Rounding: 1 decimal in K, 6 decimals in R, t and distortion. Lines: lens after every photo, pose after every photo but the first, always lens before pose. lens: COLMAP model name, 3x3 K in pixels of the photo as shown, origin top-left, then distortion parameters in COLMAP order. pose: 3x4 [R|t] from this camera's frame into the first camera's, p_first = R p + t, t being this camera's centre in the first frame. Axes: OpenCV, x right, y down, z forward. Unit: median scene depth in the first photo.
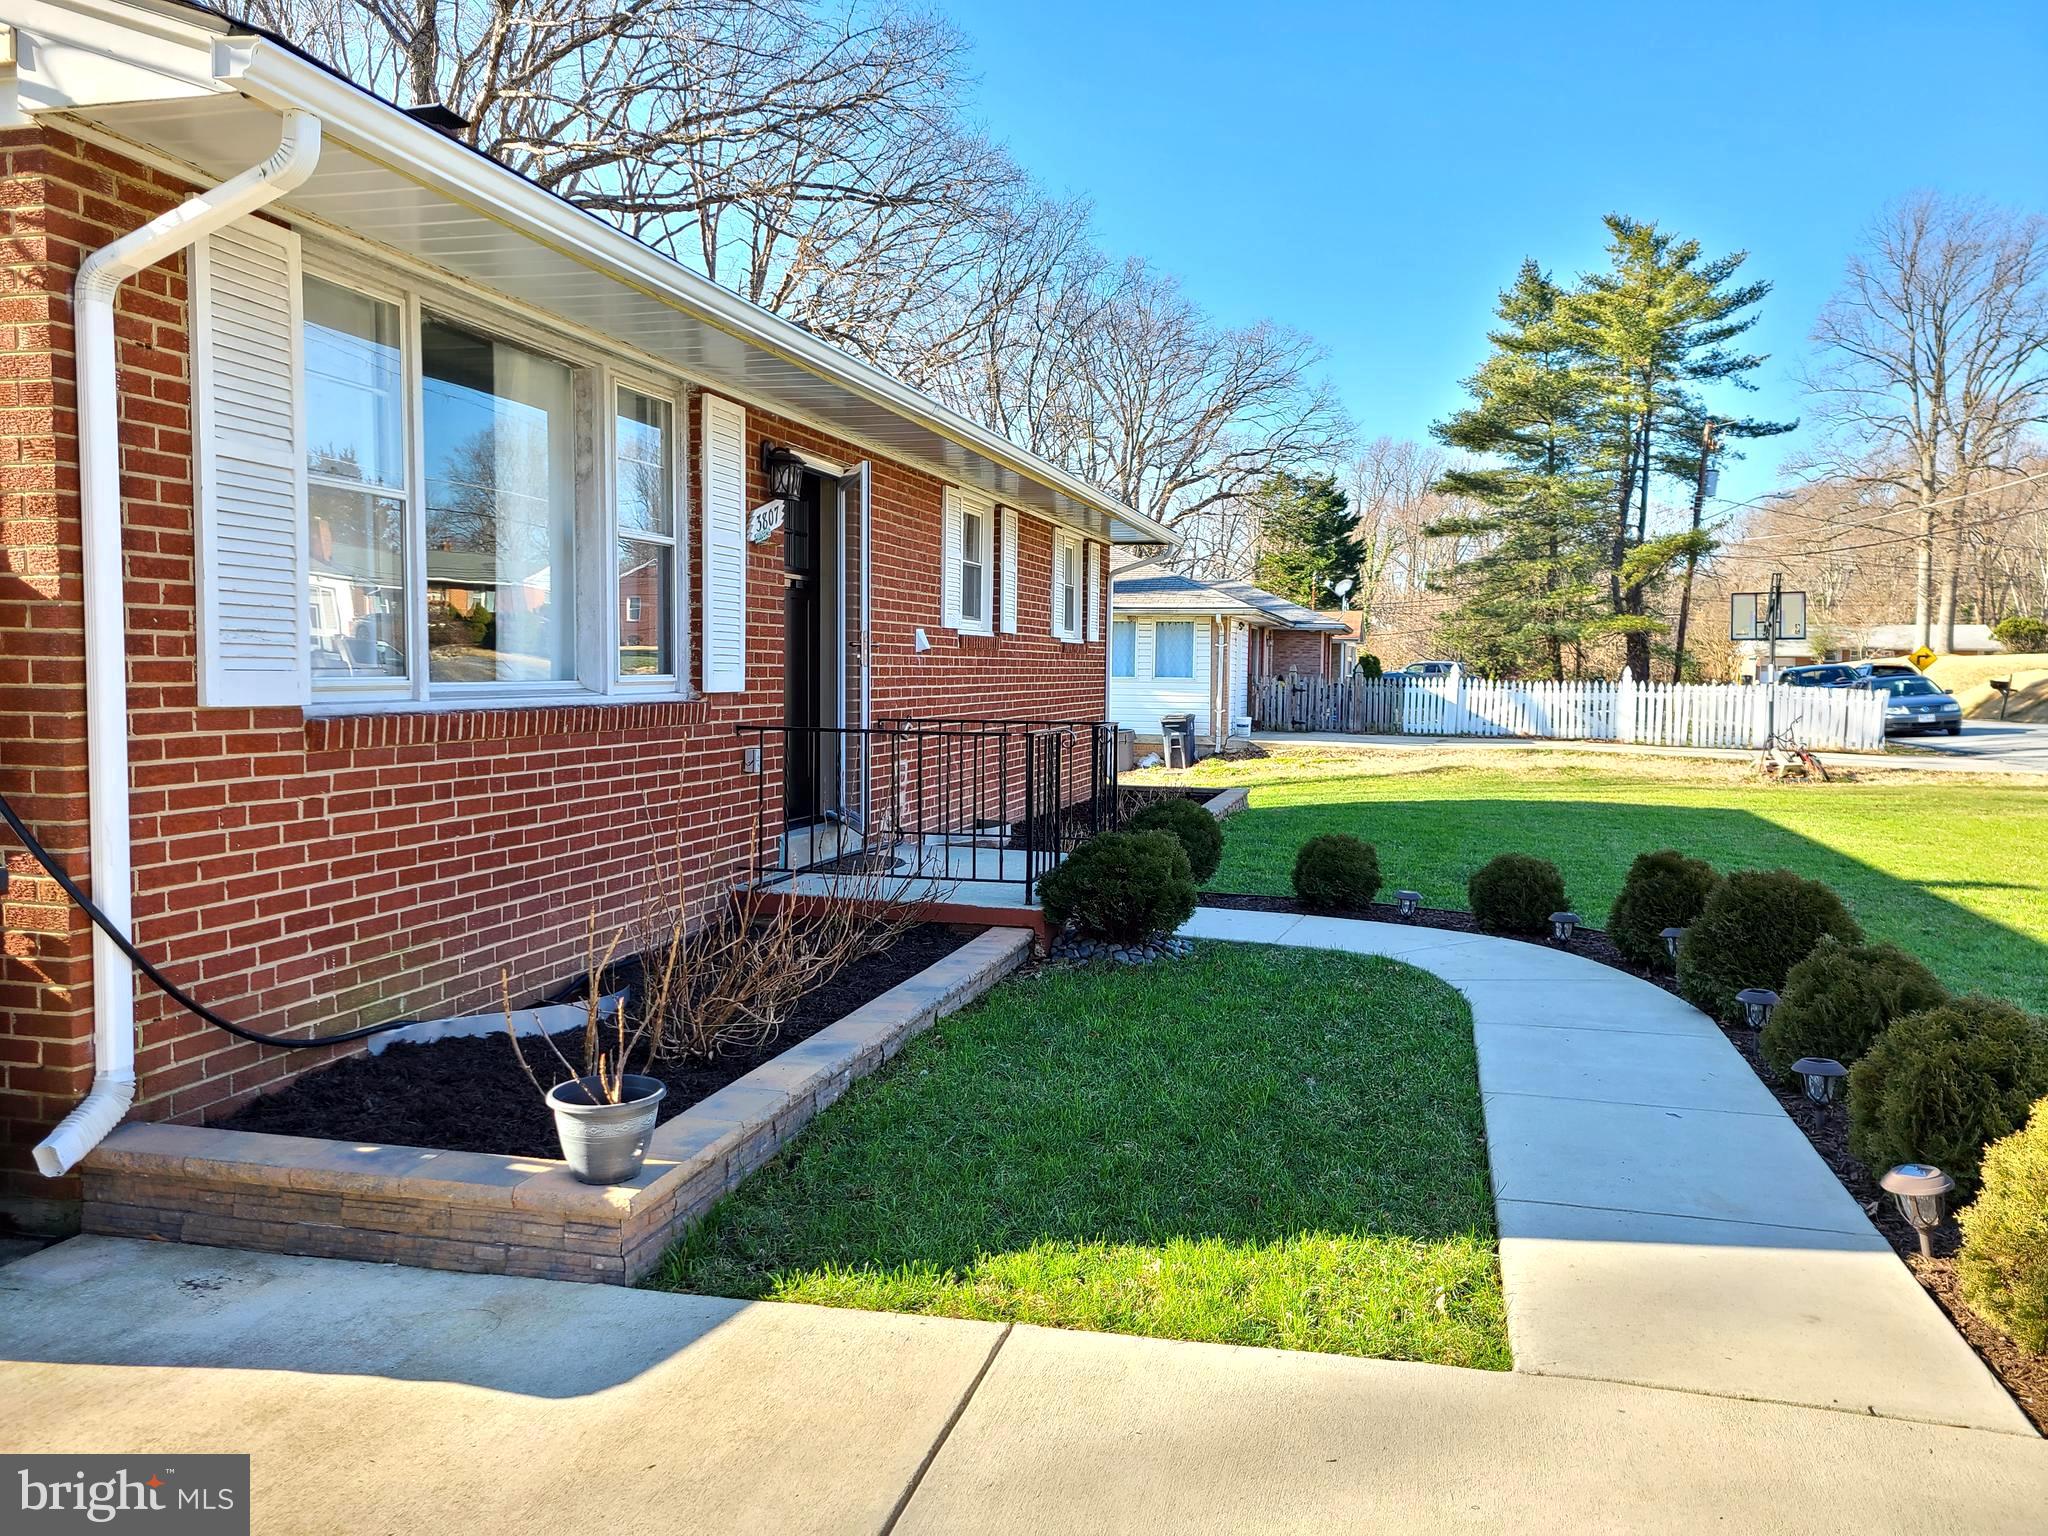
lens RADIAL K [[1530.2, 0, 1024.1], [0, 1530.2, 755.7], [0, 0, 1]] dist [0.049610, -0.025240]
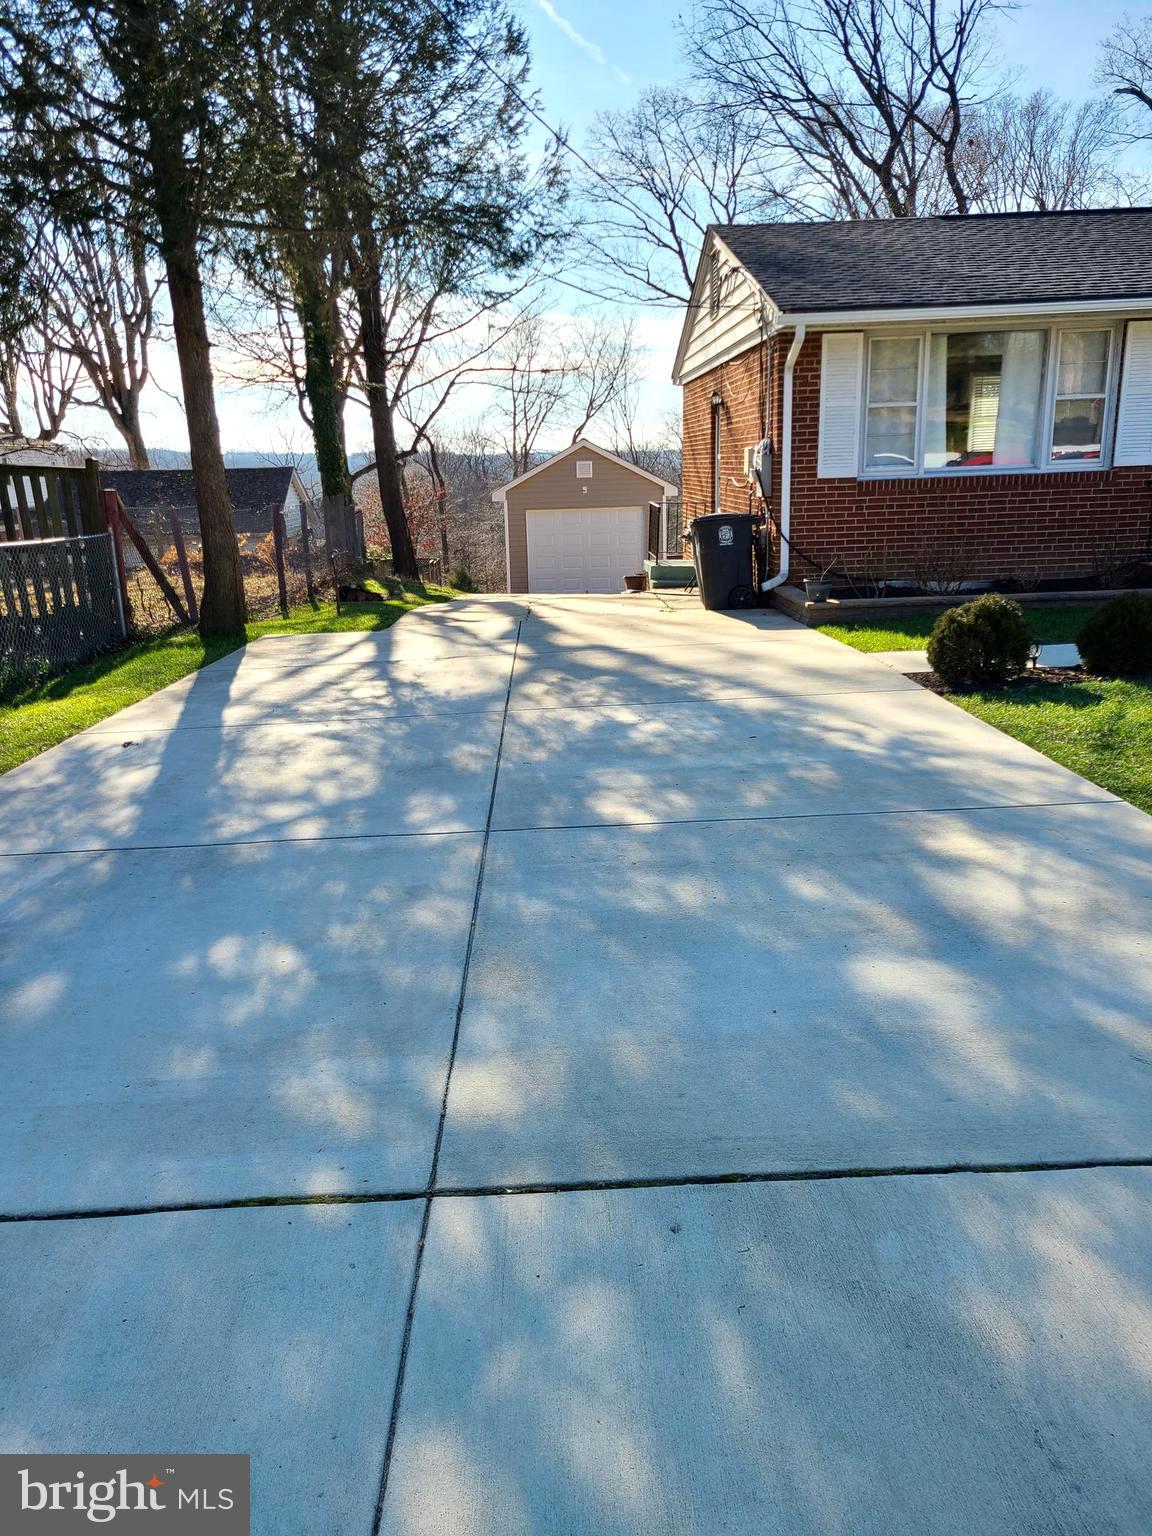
lens RADIAL K [[1147.7, 0, 564.5], [0, 1147.7, 767.1], [0, 0, 1]] dist [0.049610, -0.025240]
pose [[0.262688, 0.245894, -0.933023, 0.553099], [-0.021120, 0.968216, 0.249222, -0.009941], [0.964650, -0.045762, 0.259532, -0.091180]]
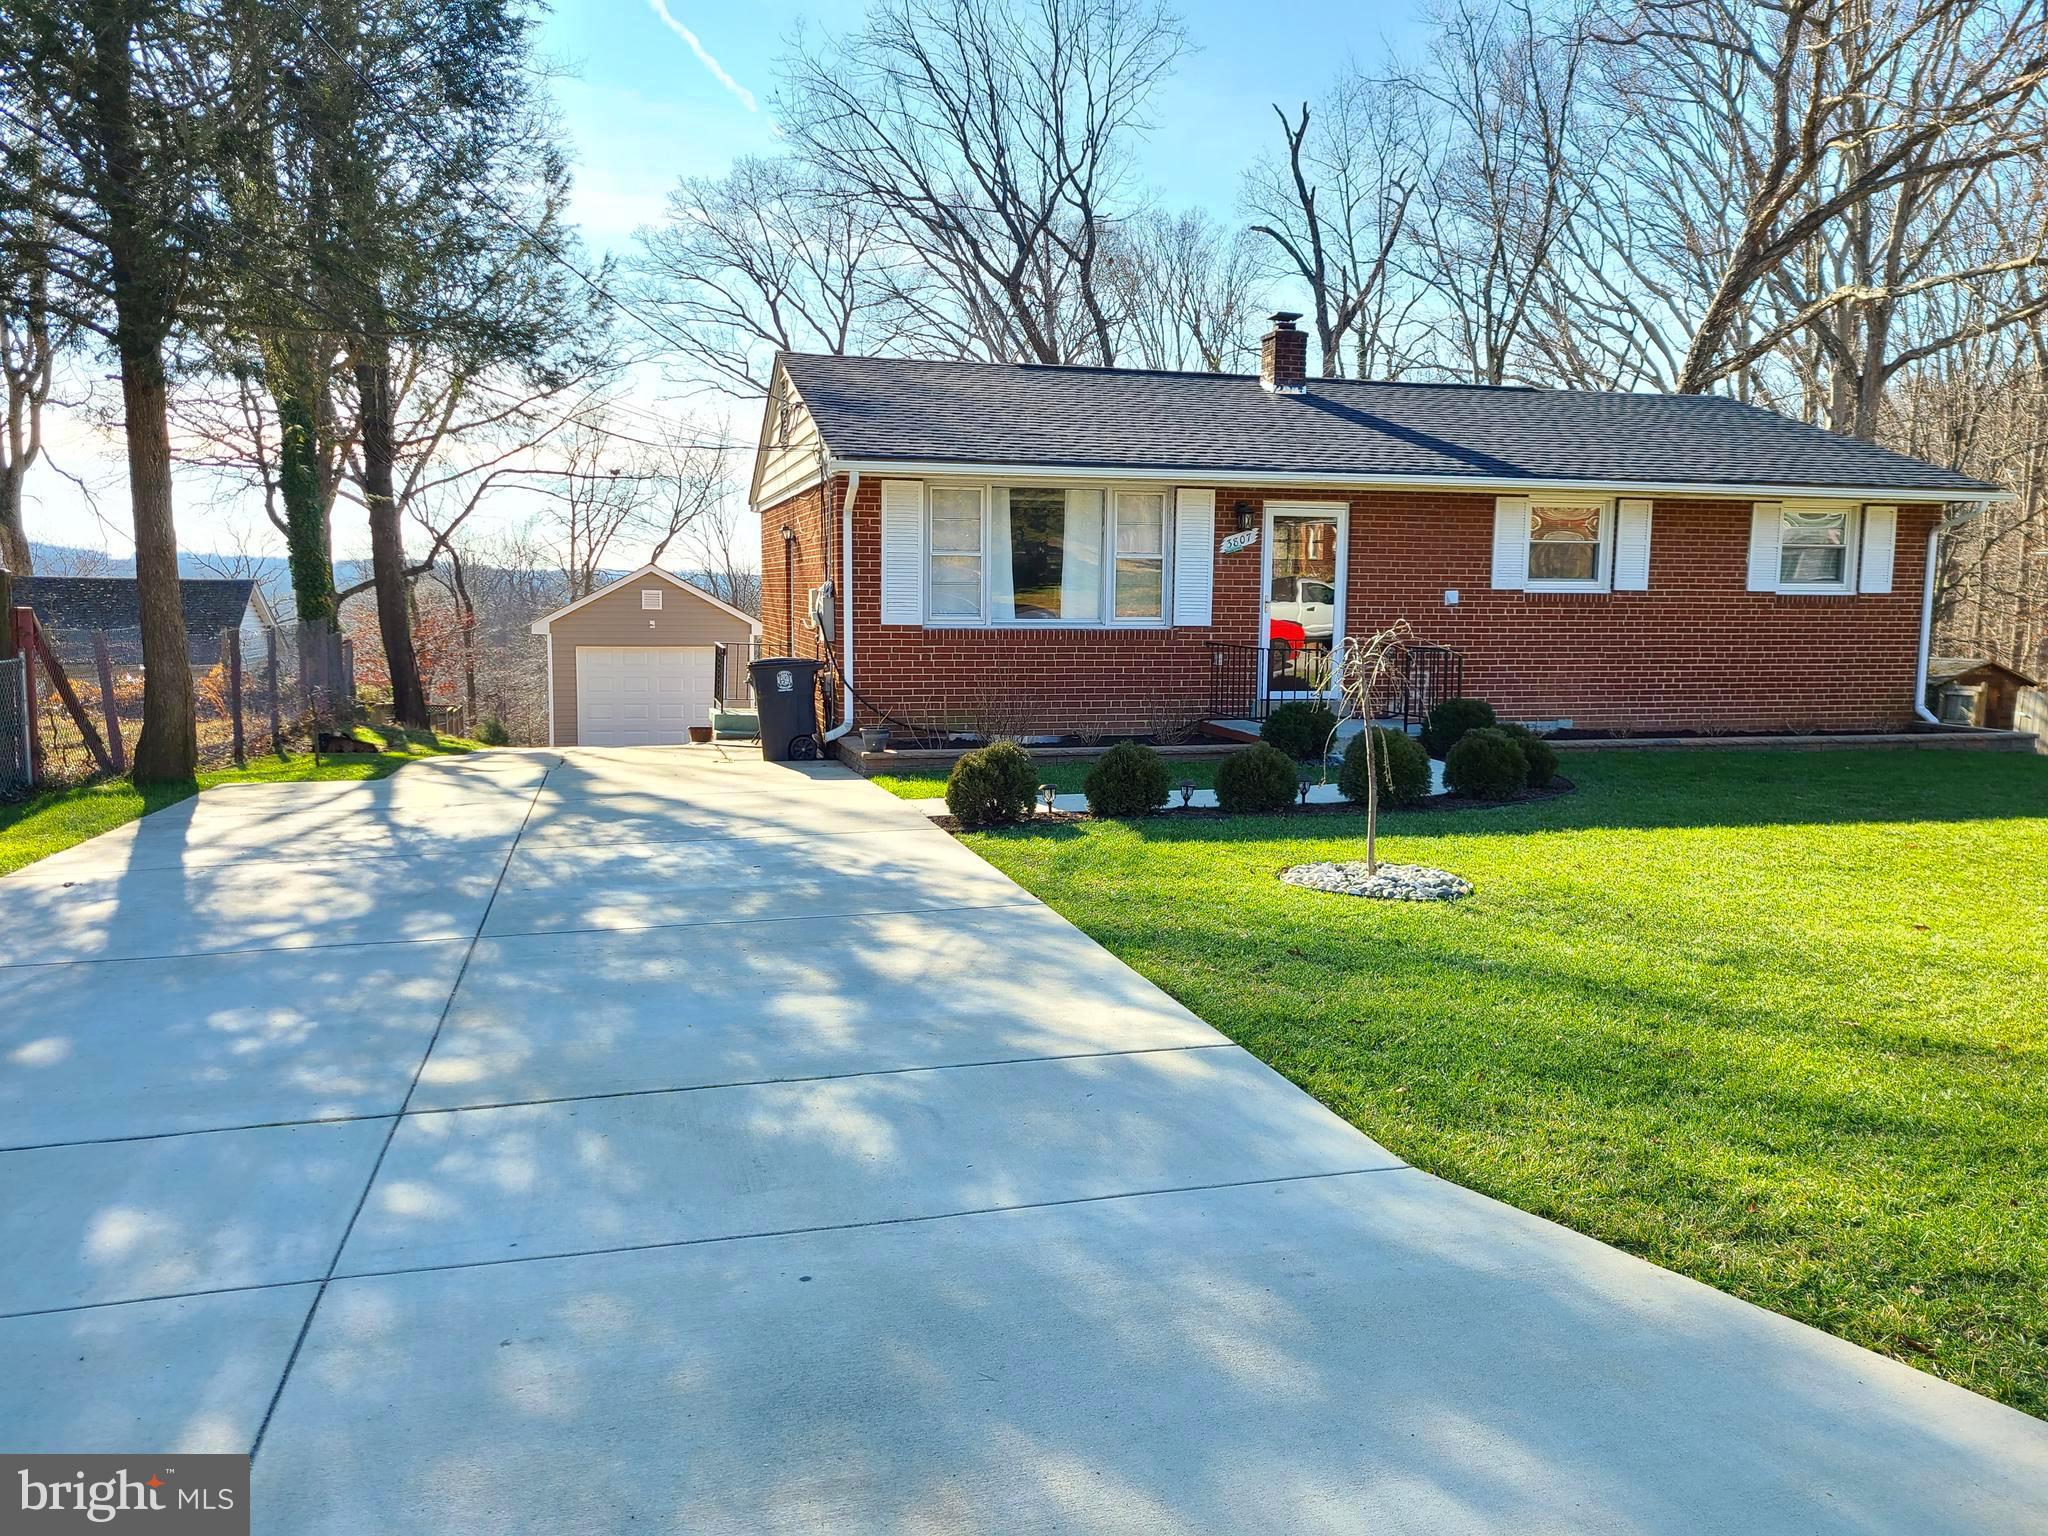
lens RADIAL K [[1530.2, 0, 1024.0], [0, 1530.2, 770.8], [0, 0, 1]] dist [0.049610, -0.025240]
pose [[0.483782, 0.114724, -0.867637, 0.720064], [-0.059640, 0.993388, 0.098098, -0.016596], [0.873154, 0.004288, 0.487426, -0.111893]]
